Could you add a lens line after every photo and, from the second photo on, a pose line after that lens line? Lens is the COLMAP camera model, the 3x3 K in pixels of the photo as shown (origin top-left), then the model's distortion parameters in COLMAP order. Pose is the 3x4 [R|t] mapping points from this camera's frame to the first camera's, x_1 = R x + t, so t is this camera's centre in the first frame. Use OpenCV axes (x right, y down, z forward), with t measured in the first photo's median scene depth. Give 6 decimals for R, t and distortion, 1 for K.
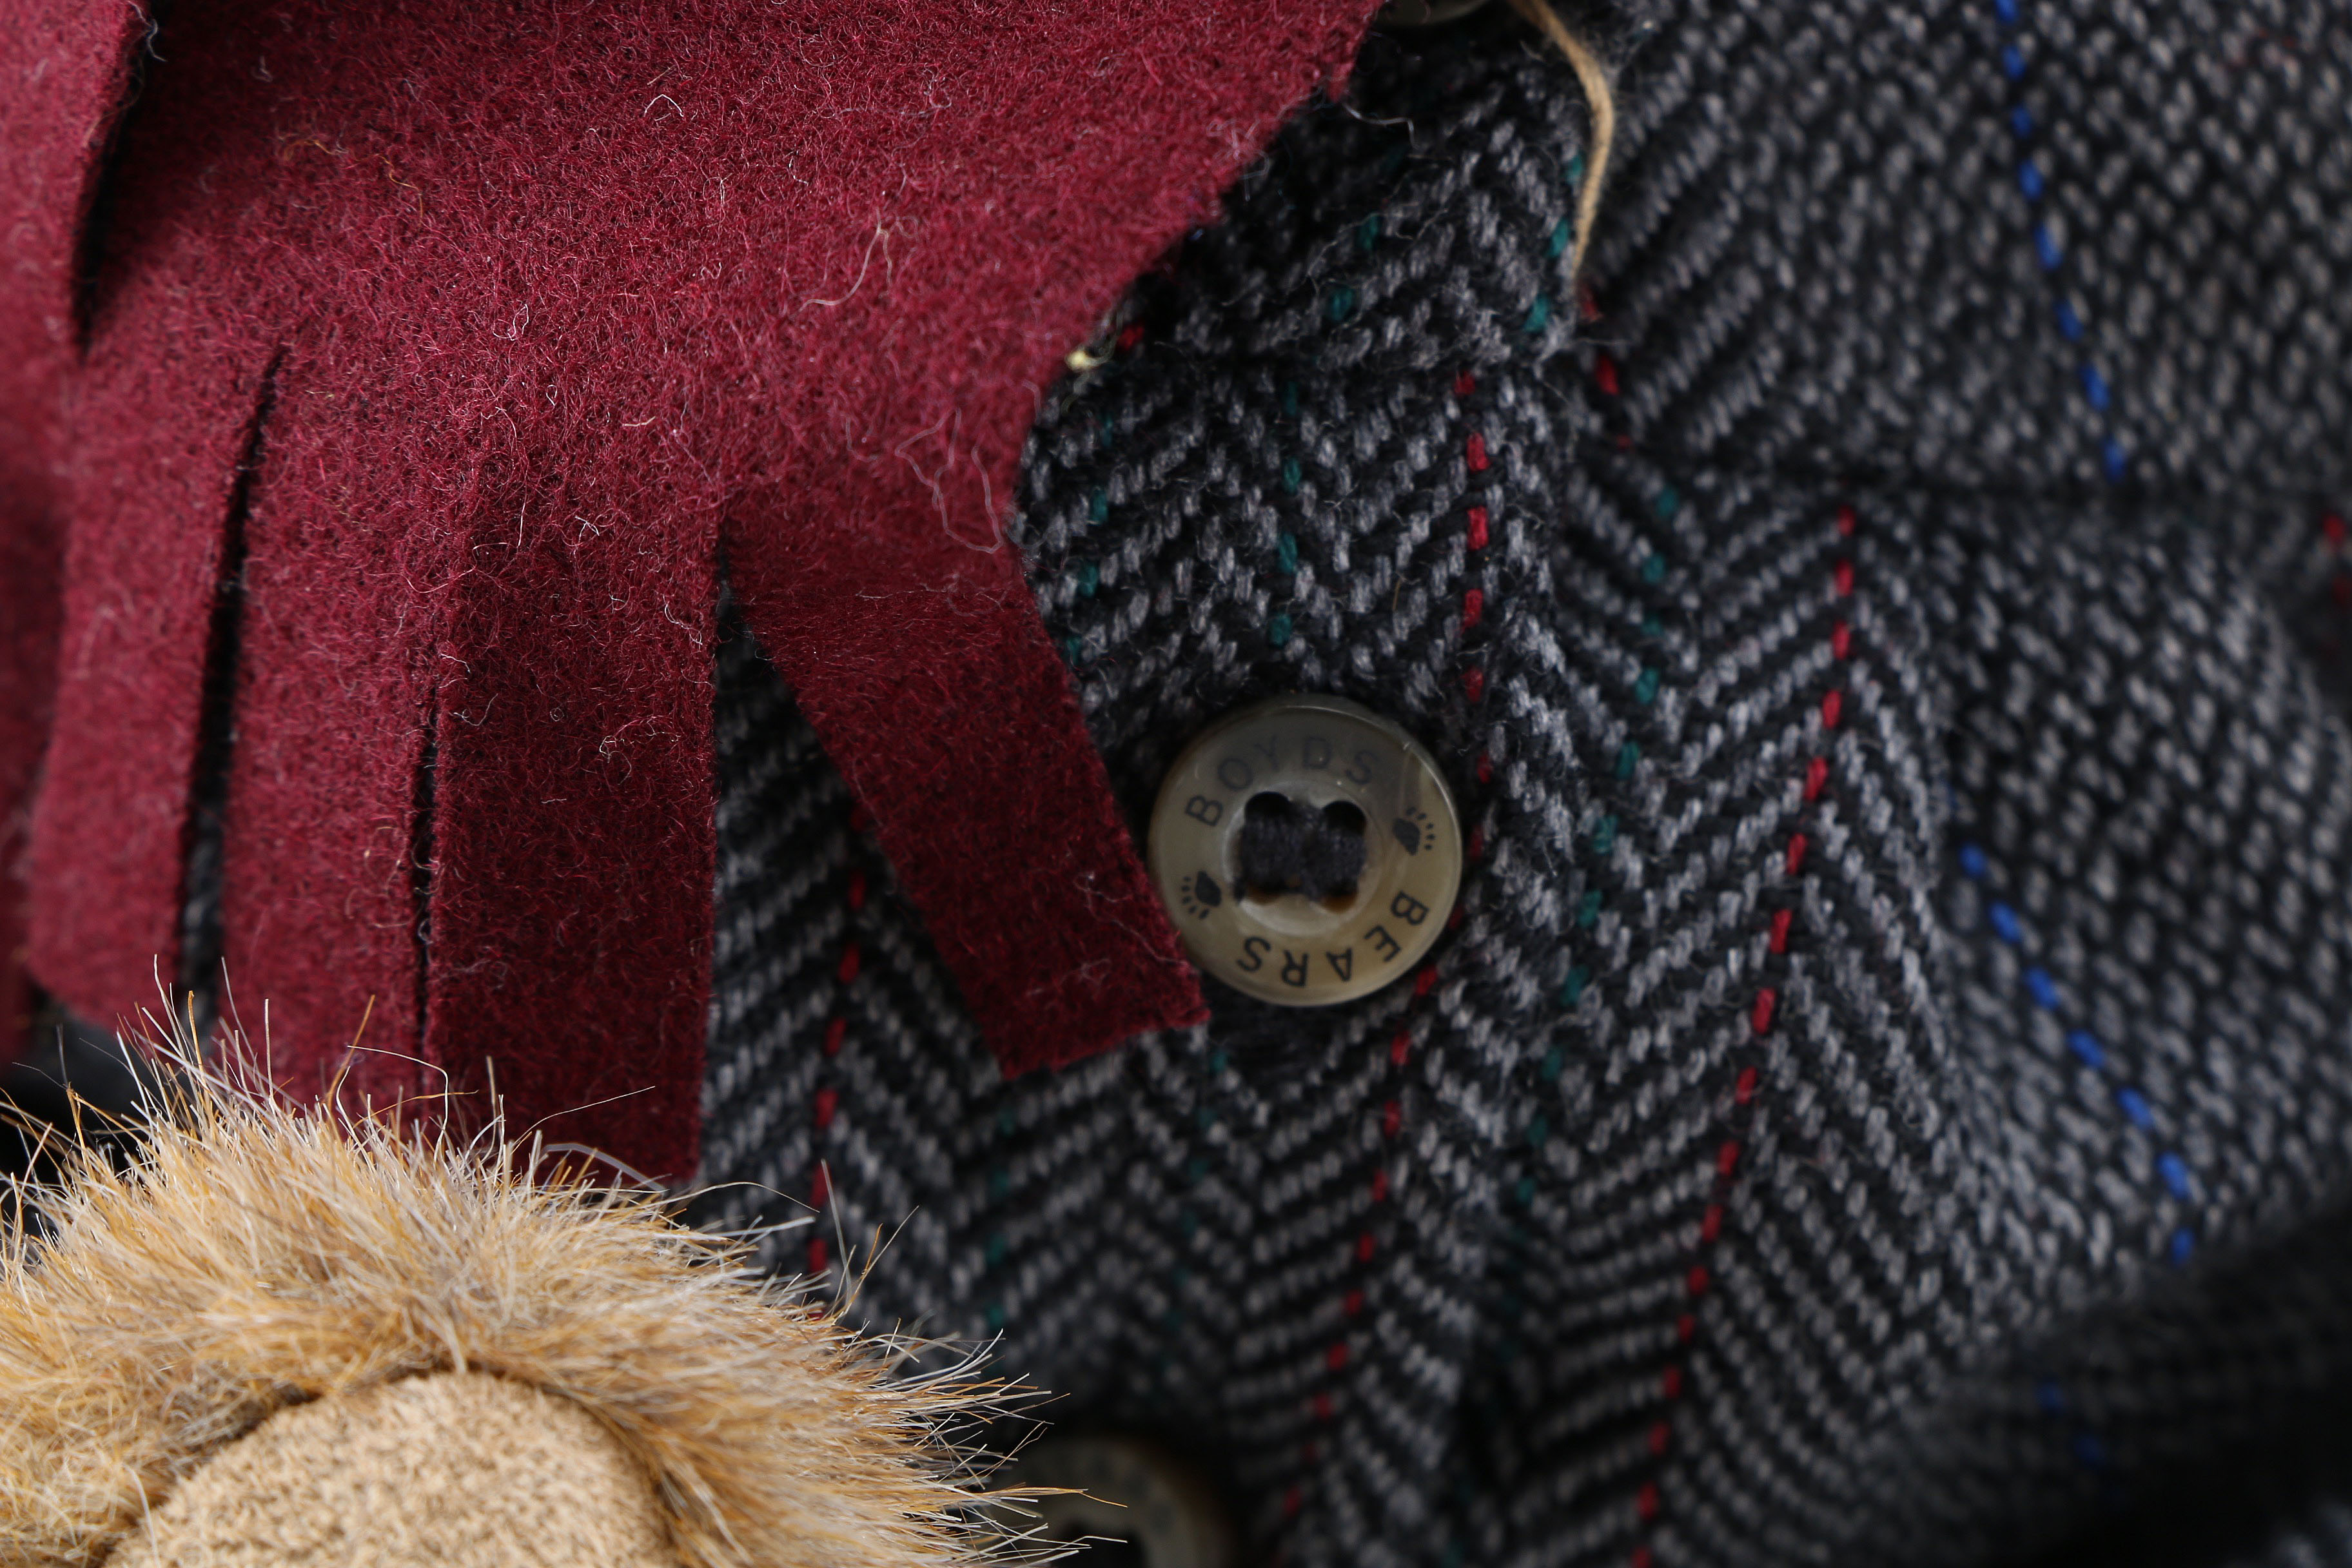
lens RADIAL K [[12536.7, 0, 1176.0], [0, 12536.7, 784.0], [0, 0, 1]] dist [0.284143, 1.988349]
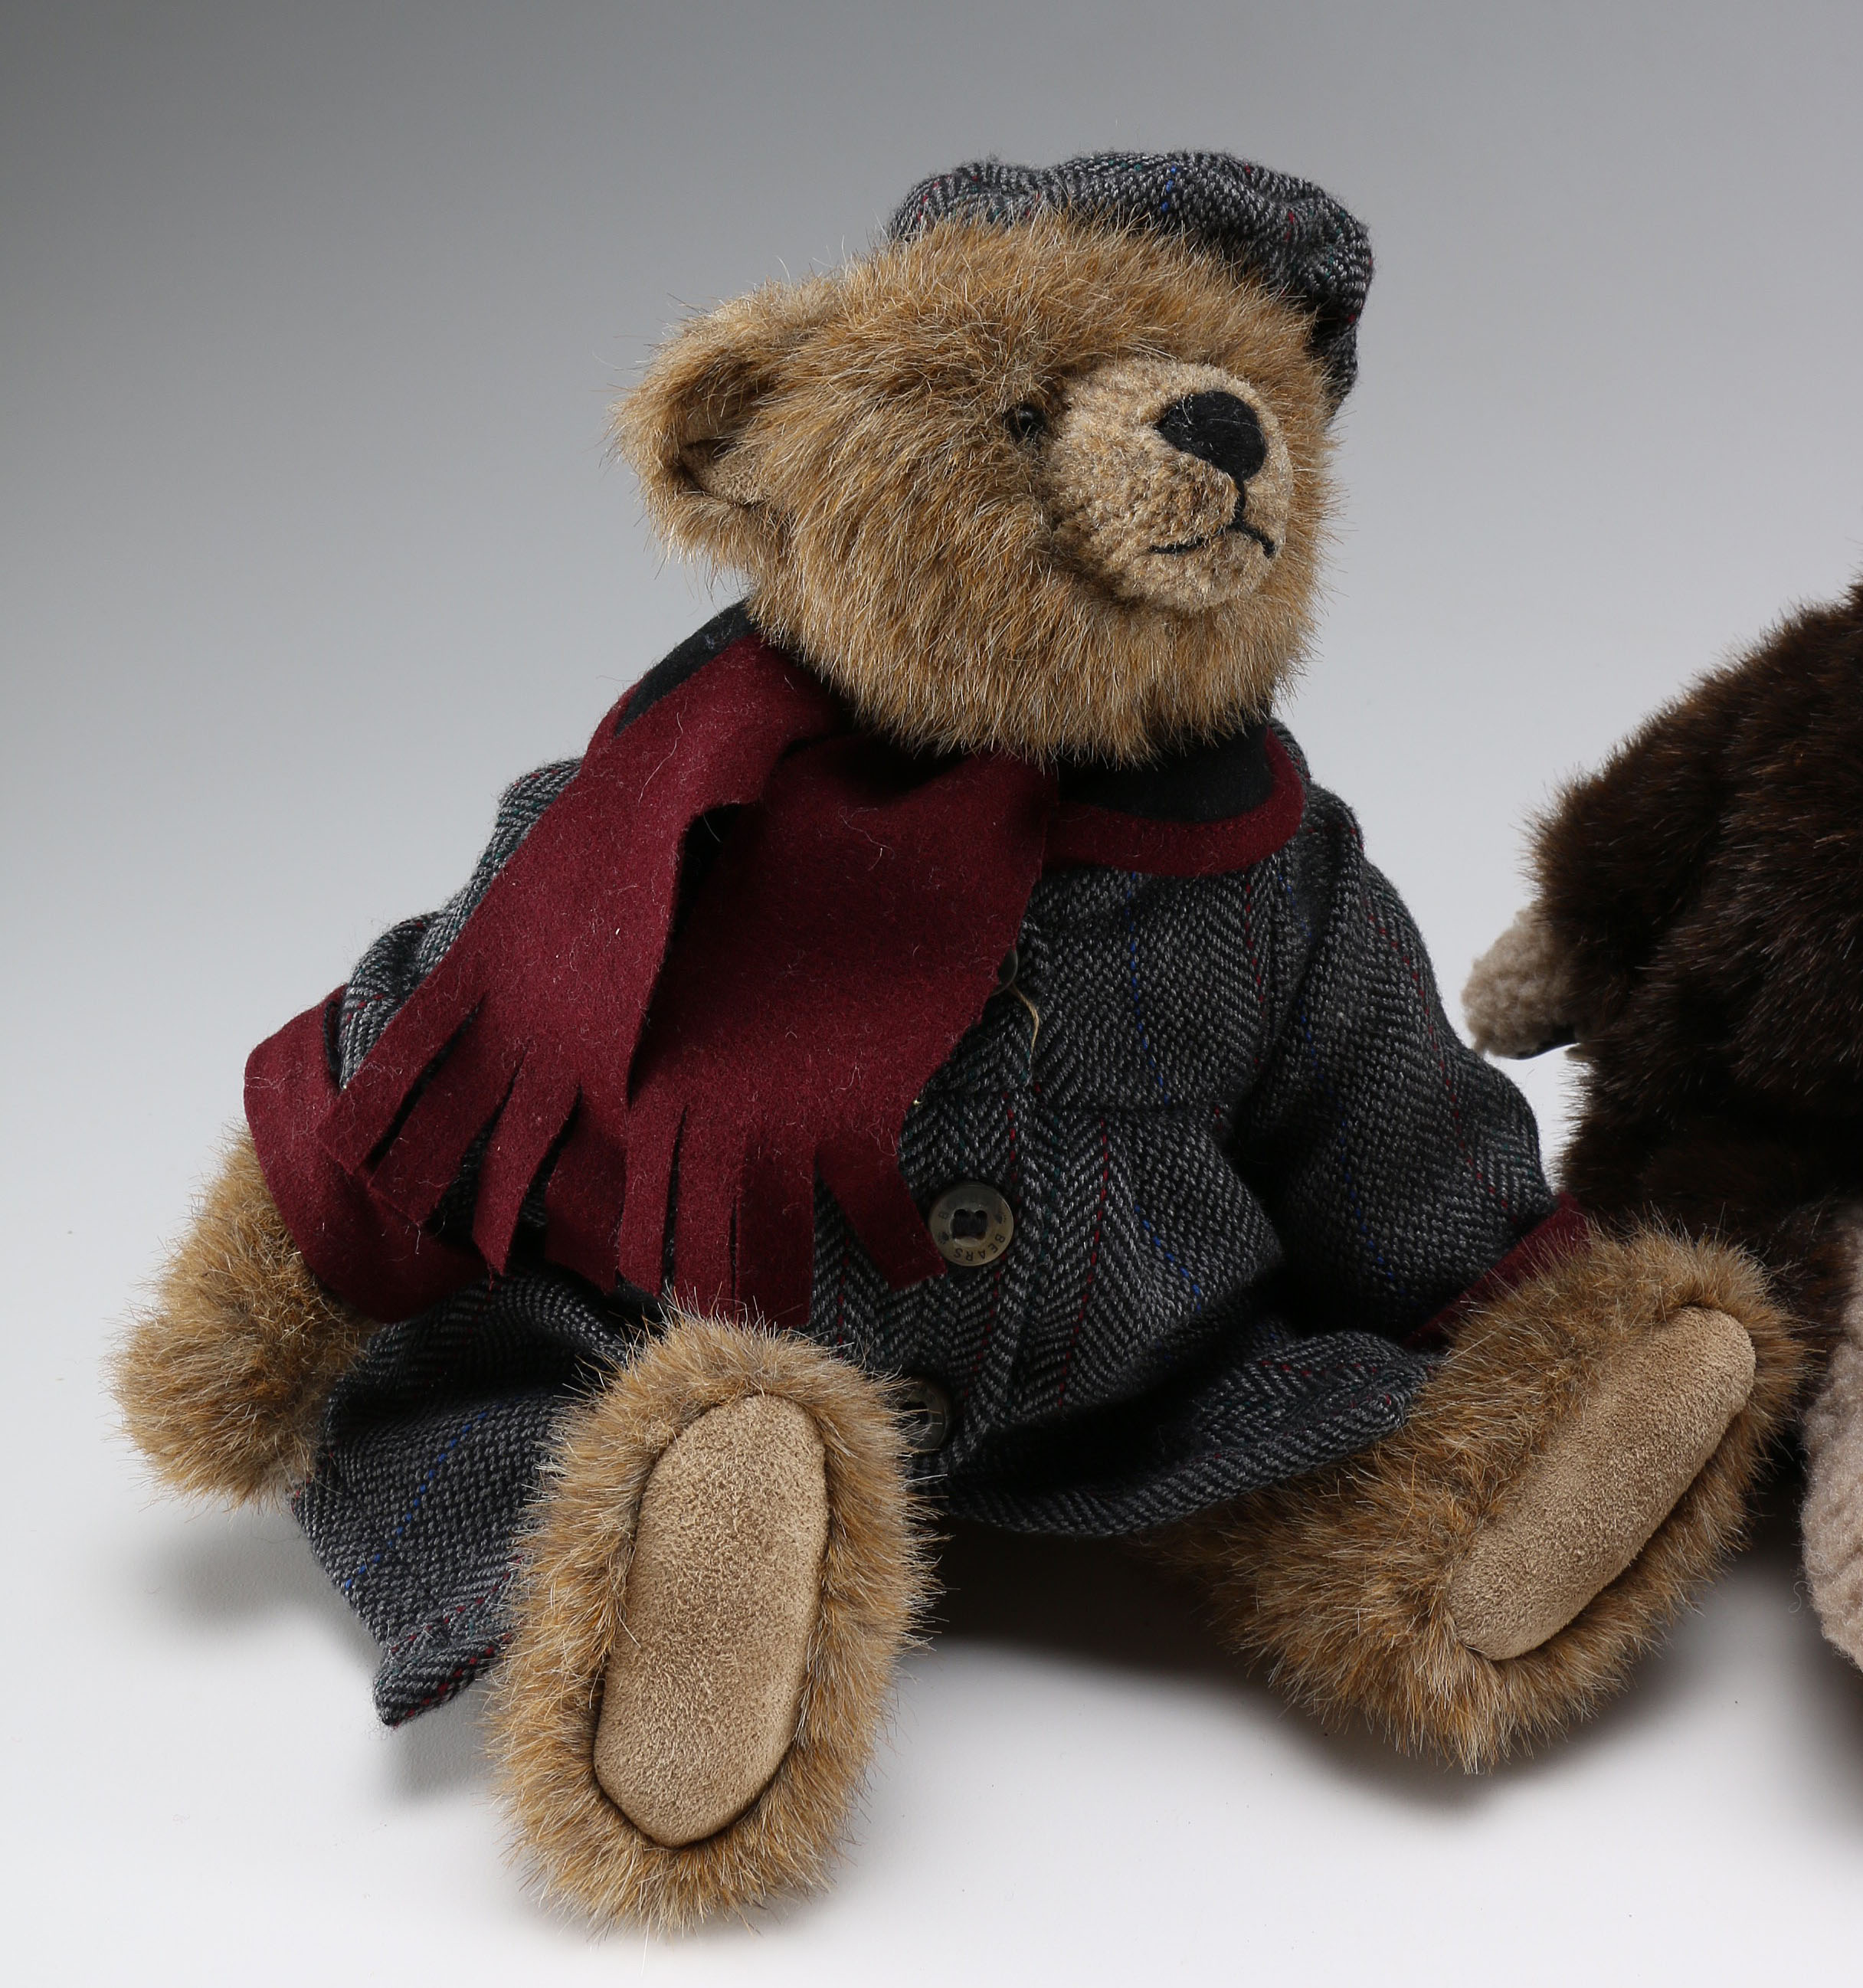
lens RADIAL K [[2476.9, 0, 931.8], [0, 2476.9, 807.1], [0, 0, 1]] dist [-0.099008, 0.017094]
pose [[0.994029, -0.048618, 0.097688, -0.065318], [0.057812, 0.993929, -0.093606, -0.048637], [-0.092544, 0.098694, 0.990805, 0.265653]]
